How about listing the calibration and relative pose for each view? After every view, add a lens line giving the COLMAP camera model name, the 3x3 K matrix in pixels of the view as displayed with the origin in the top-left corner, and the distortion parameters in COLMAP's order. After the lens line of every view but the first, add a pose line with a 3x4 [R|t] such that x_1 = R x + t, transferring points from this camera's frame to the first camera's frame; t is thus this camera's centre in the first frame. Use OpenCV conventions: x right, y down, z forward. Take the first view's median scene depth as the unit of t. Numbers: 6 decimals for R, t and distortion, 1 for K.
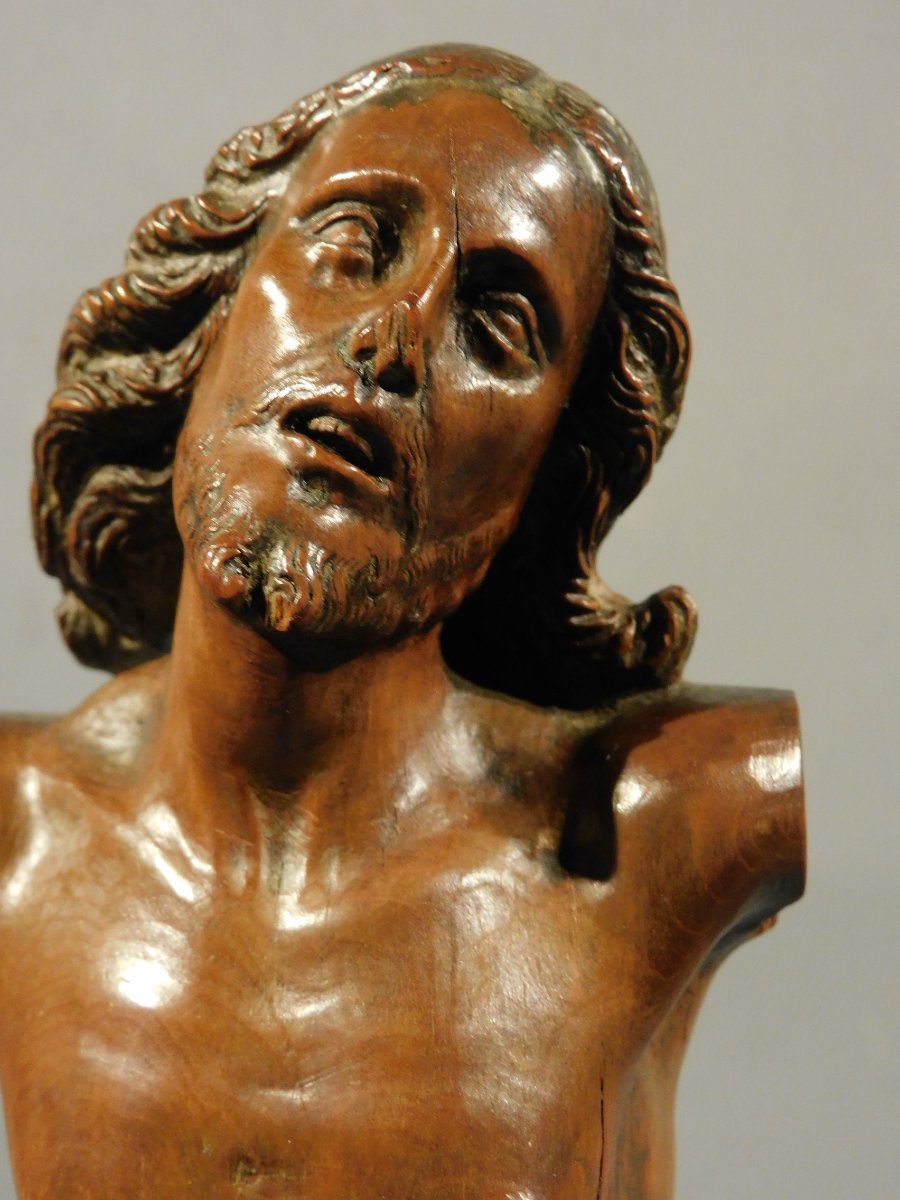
lens RADIAL K [[2059.8, 0, 452.8], [0, 2059.8, 603.1], [0, 0, 1]] dist [-0.228101, 0.000000]
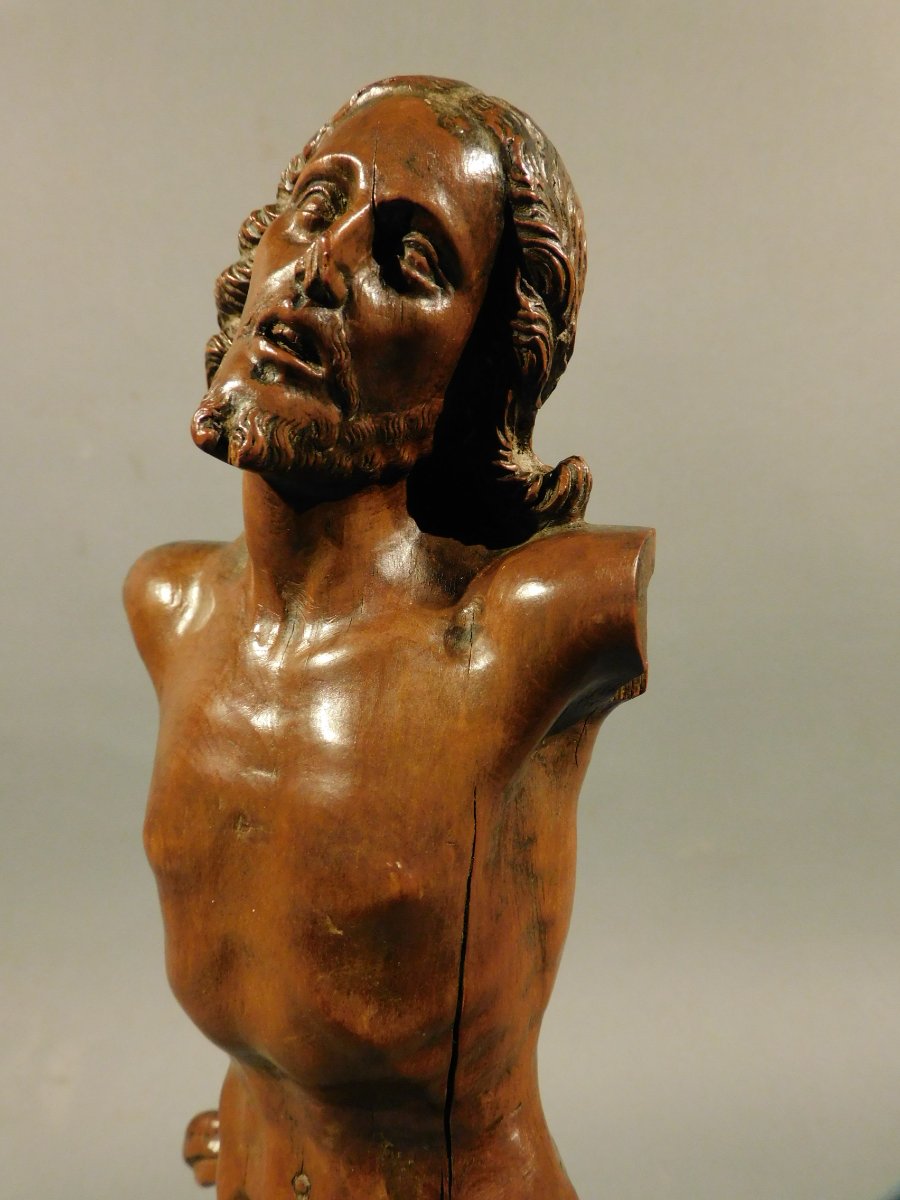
lens RADIAL K [[852.6, 0, 452.0], [0, 852.6, 596.1], [0, 0, 1]] dist [0.010002, -0.001394]
pose [[0.944701, 0.036127, -0.325937, 0.247619], [-0.018513, 0.998204, 0.056982, 0.063524], [0.327410, -0.047797, 0.943673, 0.422842]]
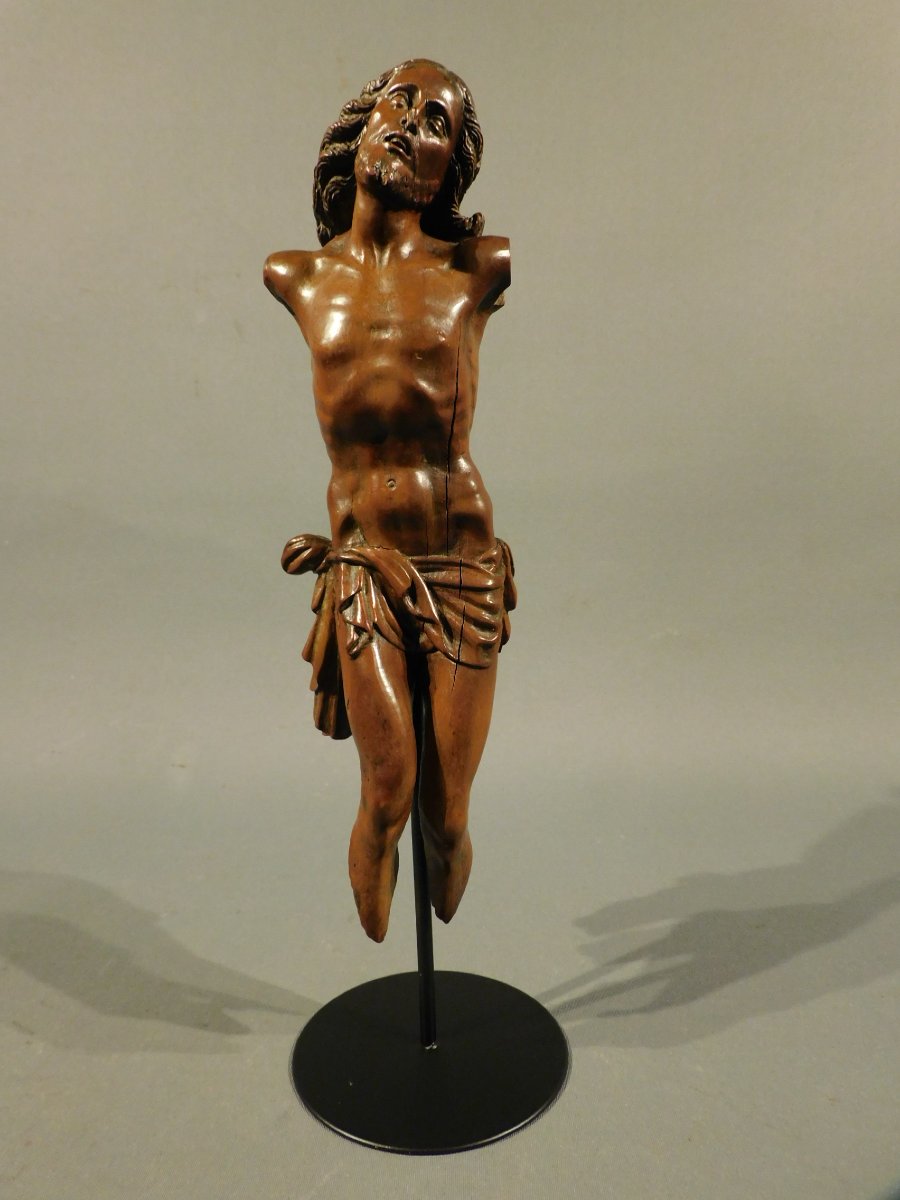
lens RADIAL K [[852.6, 0, 447.6], [0, 852.6, 579.8], [0, 0, 1]] dist [0.010002, -0.001394]
pose [[0.998340, 0.002451, 0.057546, -0.048950], [-0.004640, 0.999269, 0.037944, 0.692900], [-0.057411, -0.038148, 0.997622, -0.722656]]
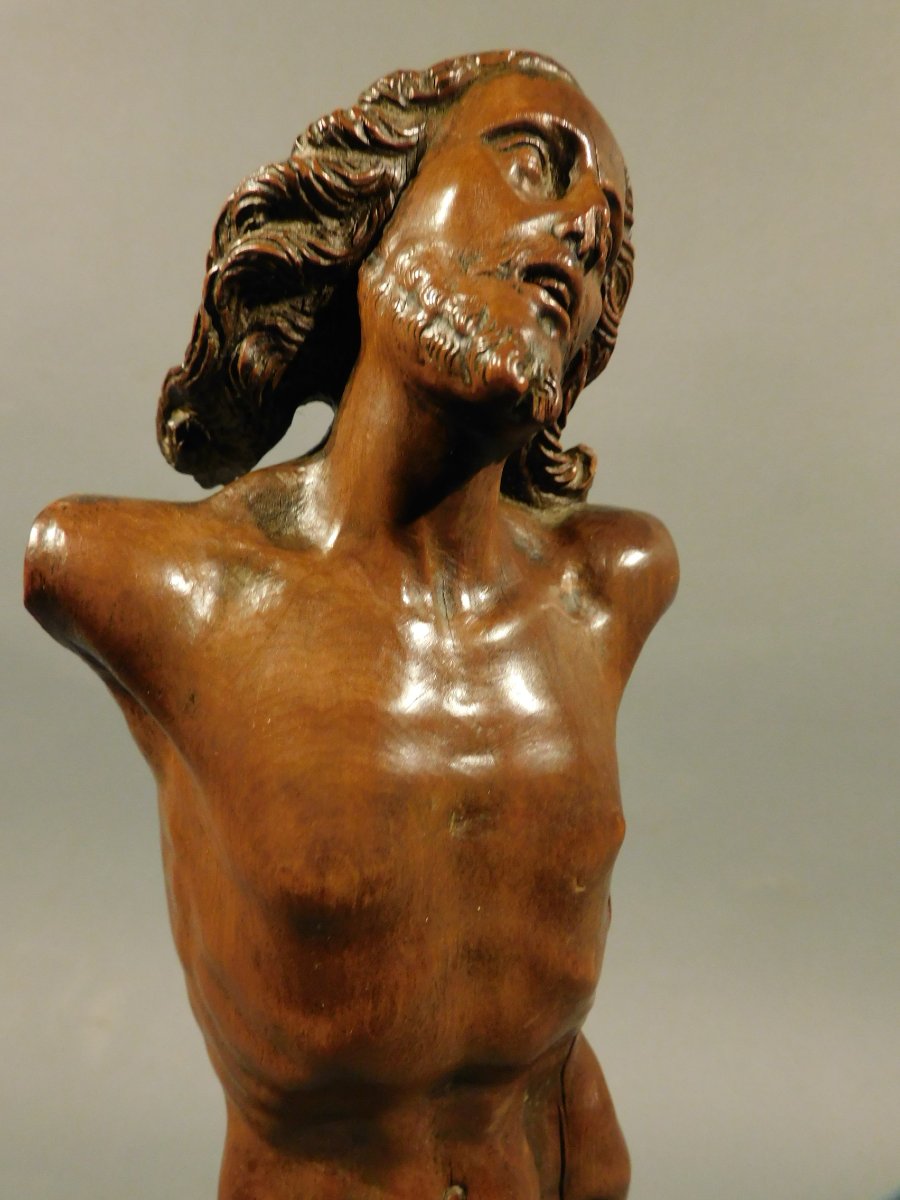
lens RADIAL K [[852.6, 0, 455.8], [0, 852.6, 596.0], [0, 0, 1]] dist [0.010002, -0.001394]
pose [[0.827856, 0.001594, 0.560938, -0.414483], [-0.028021, 0.998865, 0.038515, 0.101916], [-0.560240, -0.047603, 0.826961, 0.503048]]
